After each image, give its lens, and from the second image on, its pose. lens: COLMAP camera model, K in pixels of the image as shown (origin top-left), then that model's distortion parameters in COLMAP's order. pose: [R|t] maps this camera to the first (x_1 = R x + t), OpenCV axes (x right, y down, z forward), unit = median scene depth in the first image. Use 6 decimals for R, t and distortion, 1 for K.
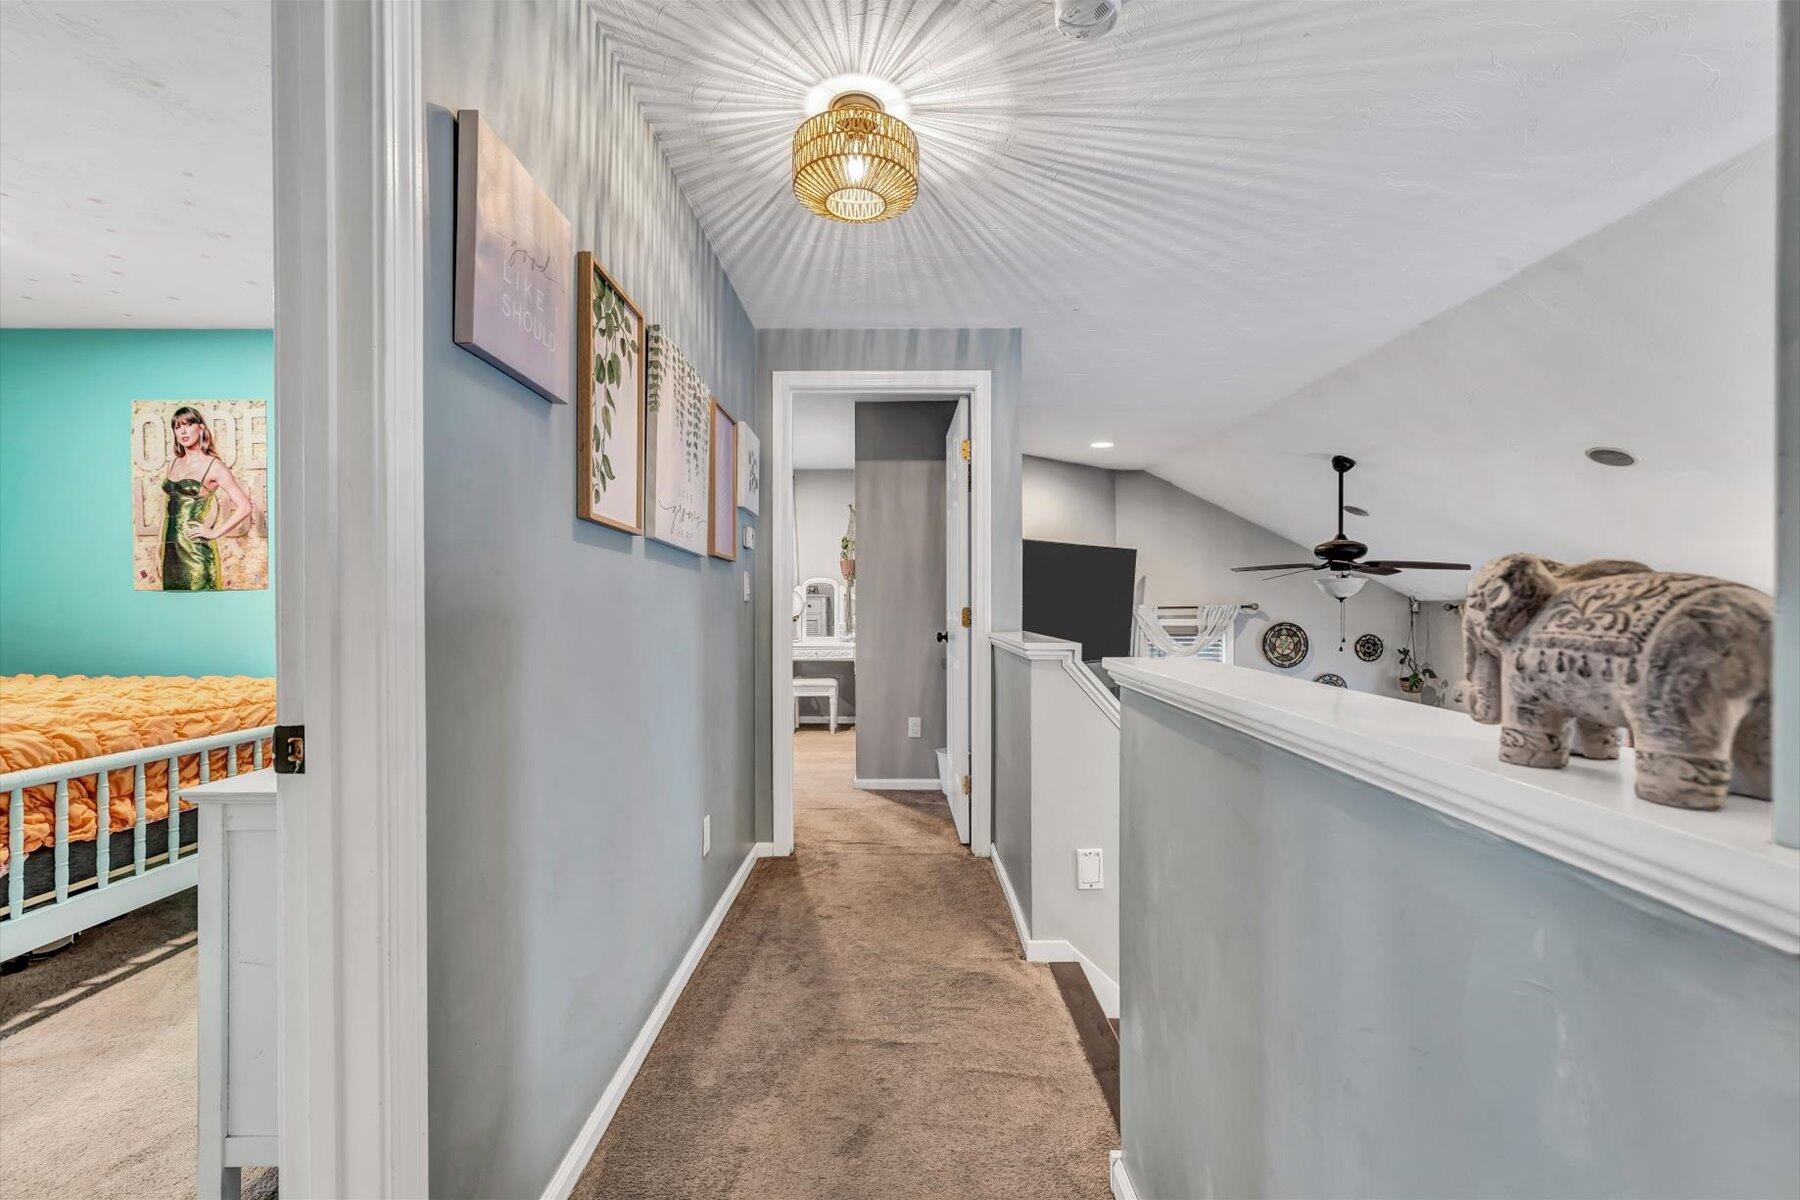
lens RADIAL K [[773.1, 0, 896.5], [0, 773.1, 606.3], [0, 0, 1]] dist [-0.000843, -0.000074]
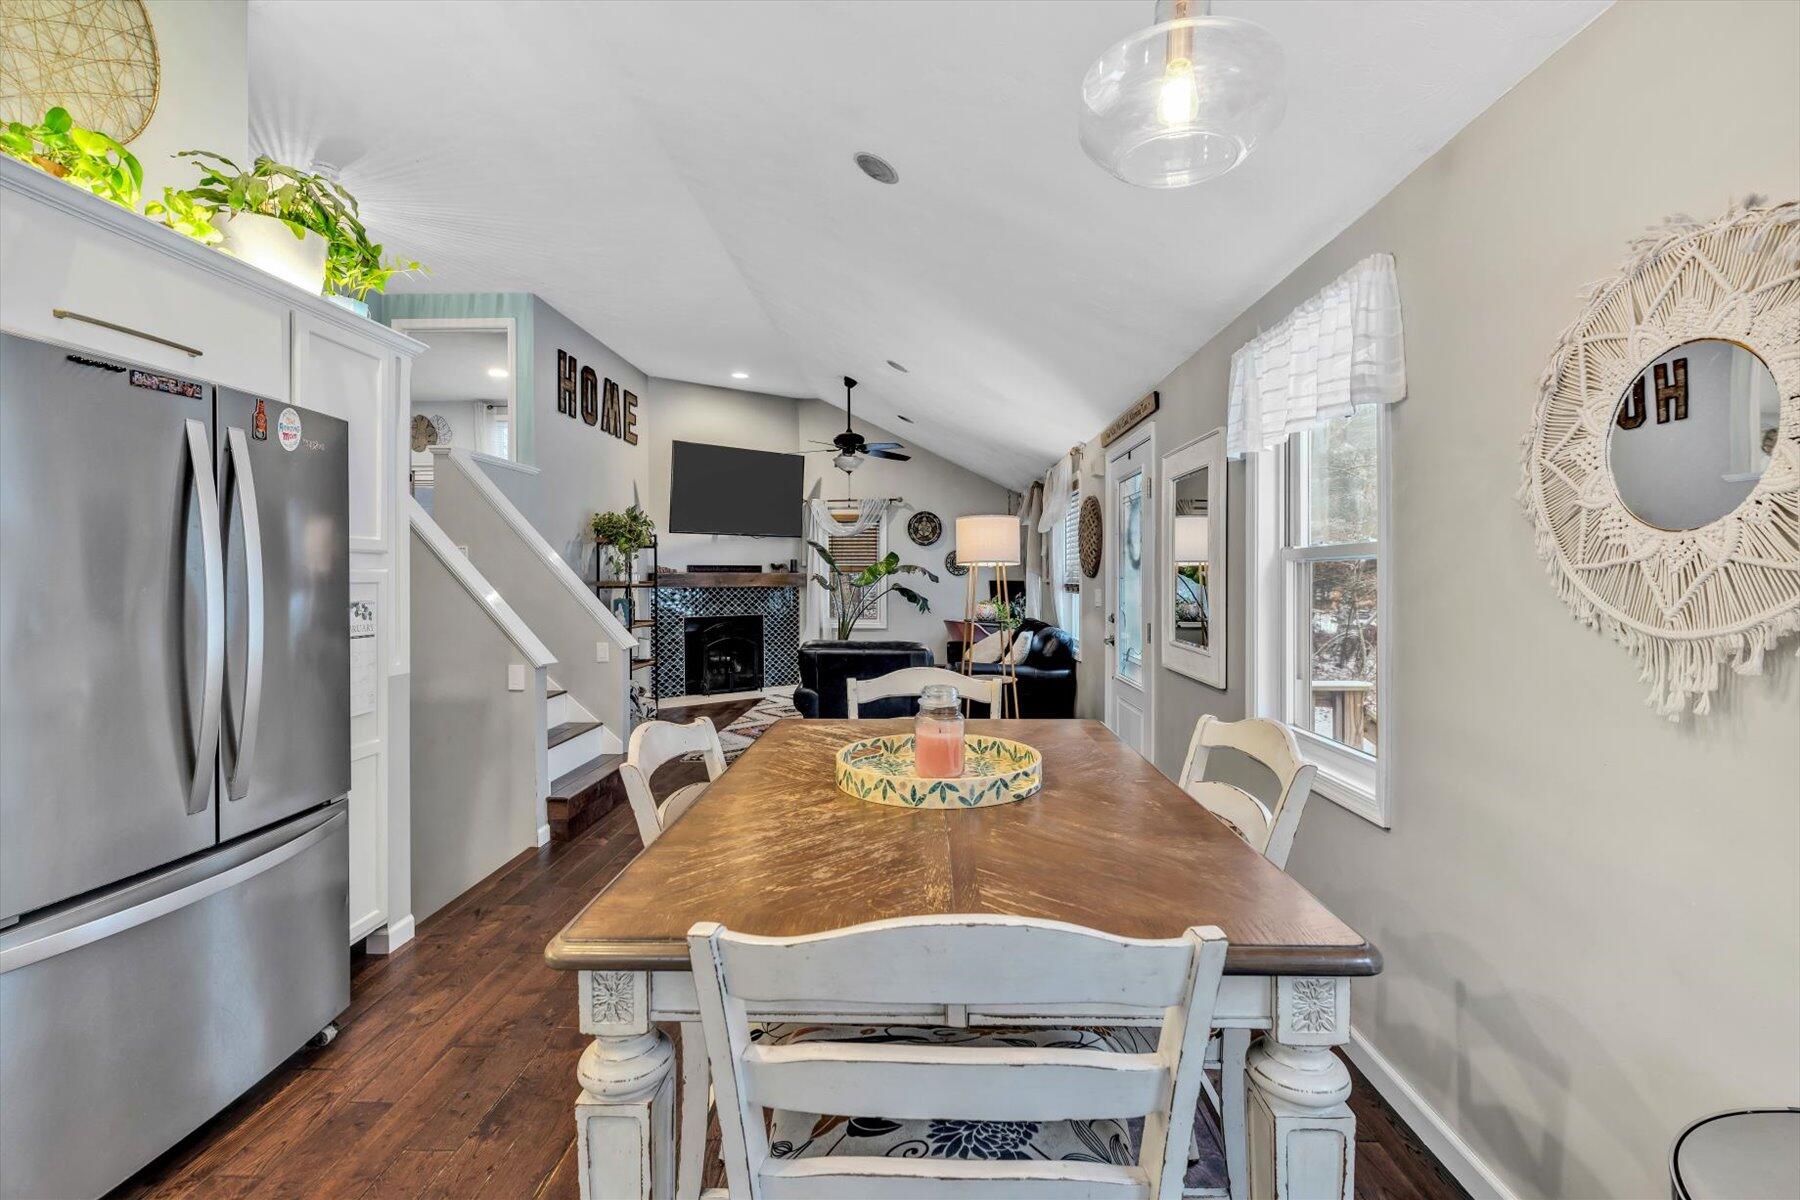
lens RADIAL K [[773.1, 0, 898.2], [0, 773.1, 583.5], [0, 0, 1]] dist [-0.000843, -0.000074]
pose [[0.999826, -0.004465, -0.018103, 0.483868], [0.004623, 0.999951, 0.008717, 0.134293], [0.018063, -0.008799, 0.999798, -0.346656]]
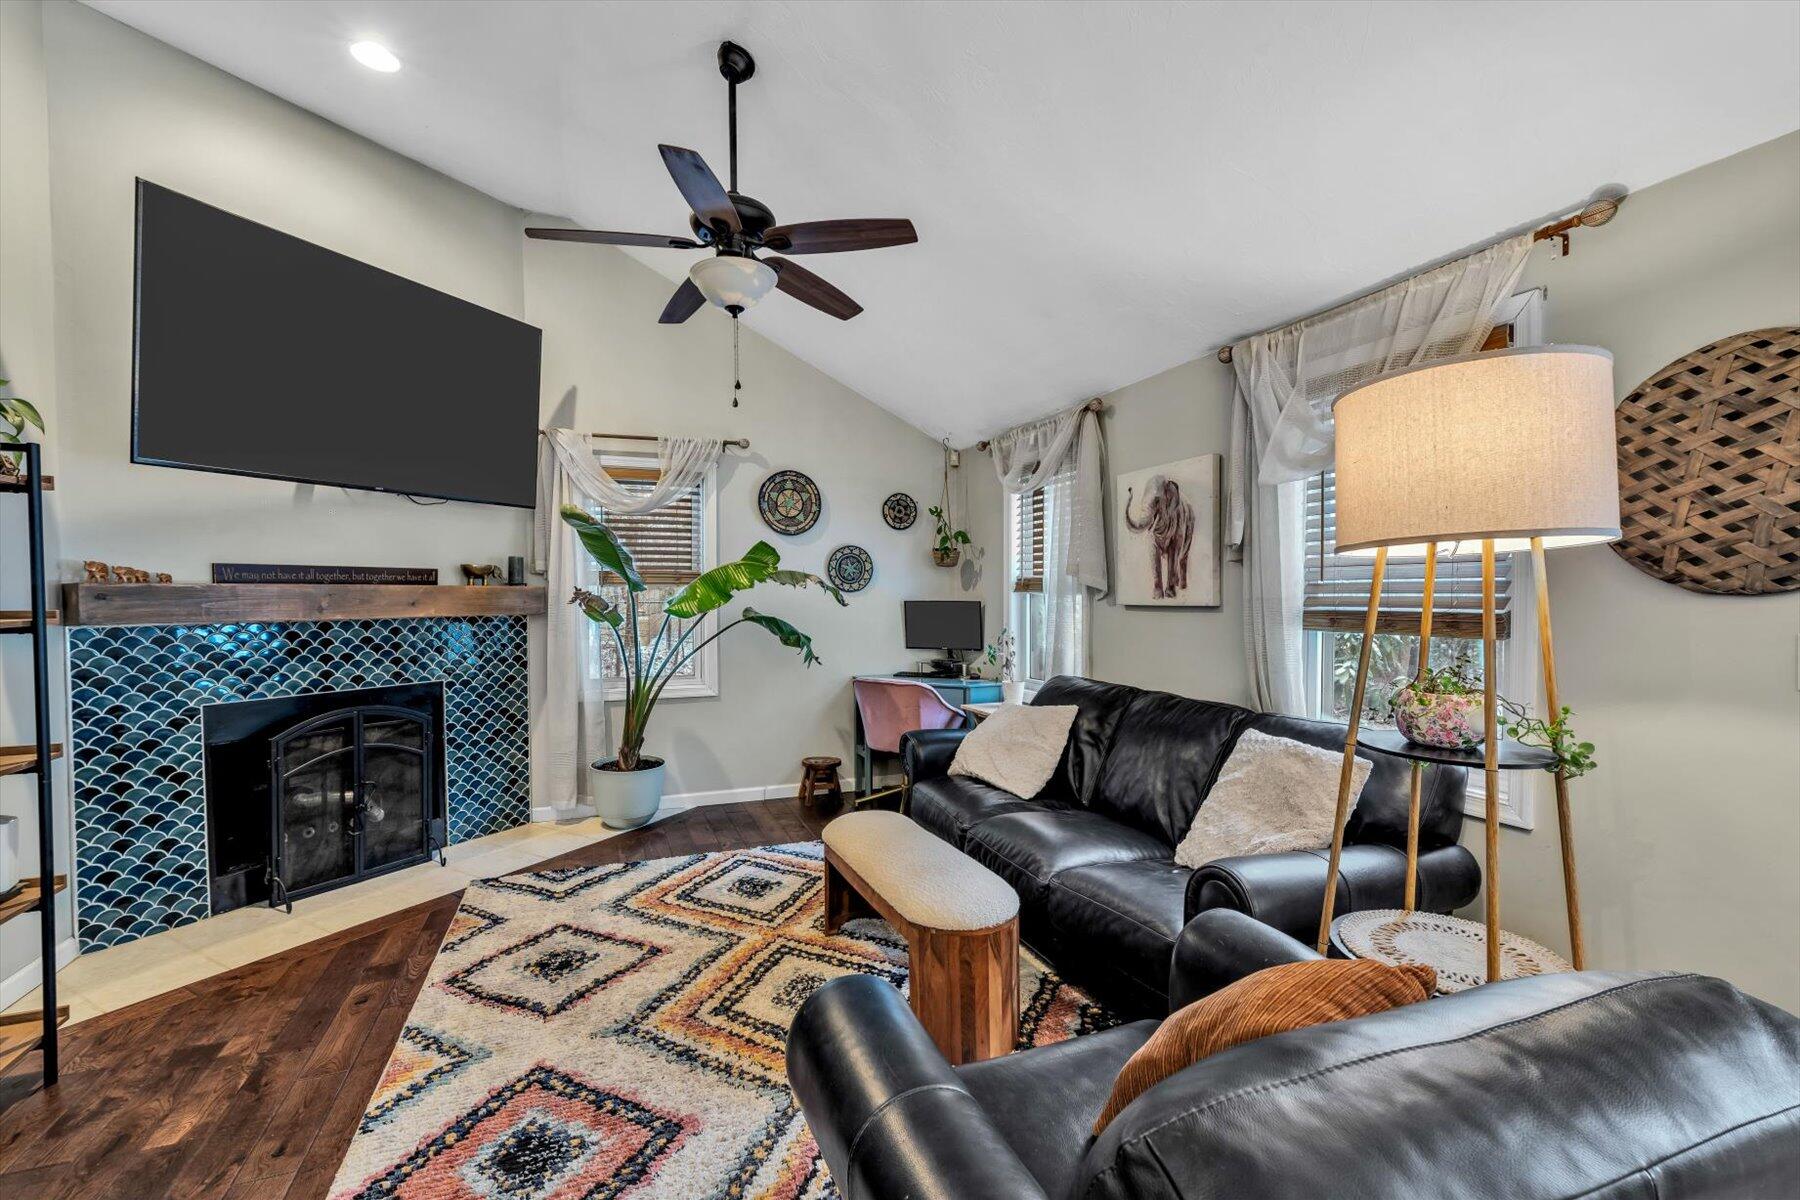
lens RADIAL K [[773.1, 0, 898.8], [0, 773.1, 612.2], [0, 0, 1]] dist [-0.000843, -0.000074]
pose [[0.926196, -0.015606, 0.376719, 0.328548], [0.006271, 0.999642, 0.025996, 0.133429], [-0.376990, -0.021715, 0.925963, 0.304207]]
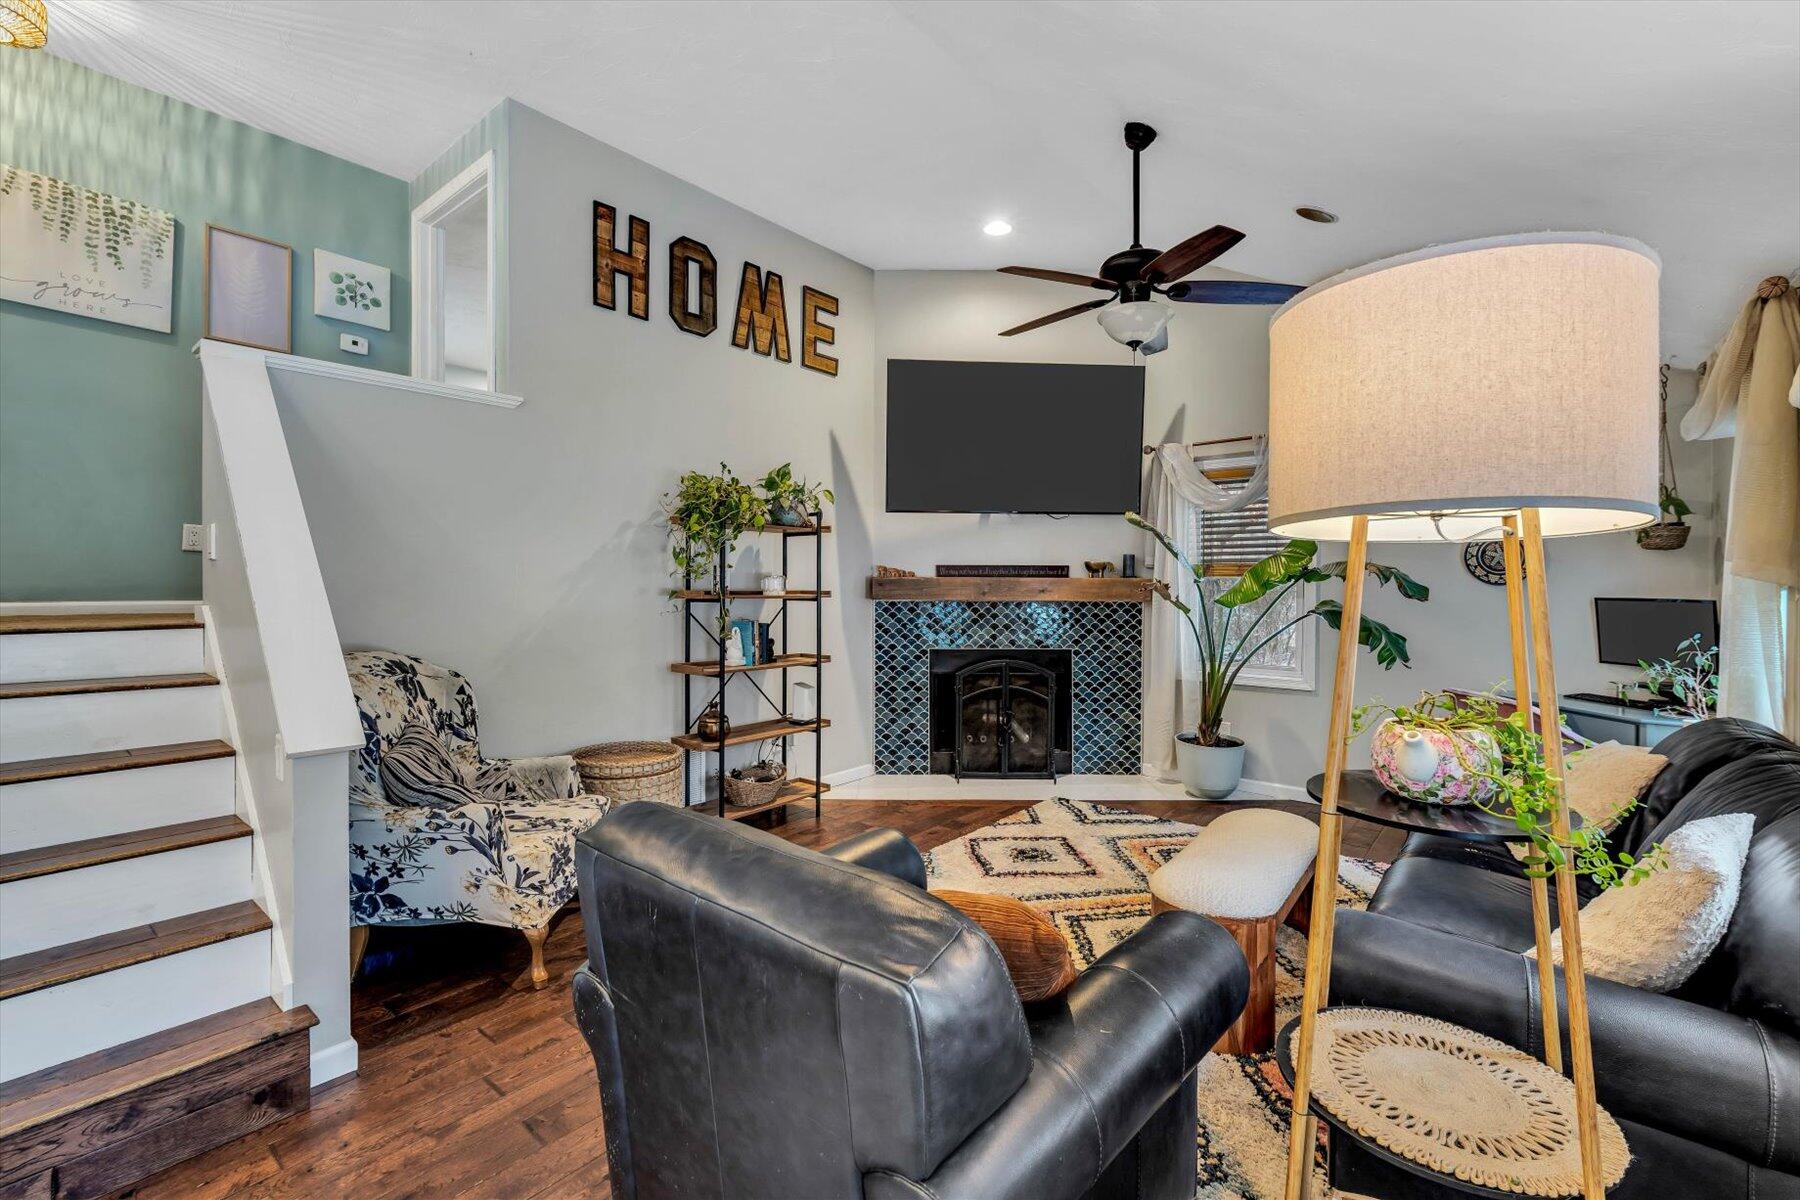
lens RADIAL K [[773.1, 0, 890.9], [0, 773.1, 592.9], [0, 0, 1]] dist [-0.000843, -0.000074]
pose [[0.780220, 0.008048, -0.625453, 0.571279], [-0.001973, 0.999944, 0.010406, 0.133683], [0.625502, -0.006884, 0.780192, 0.251282]]
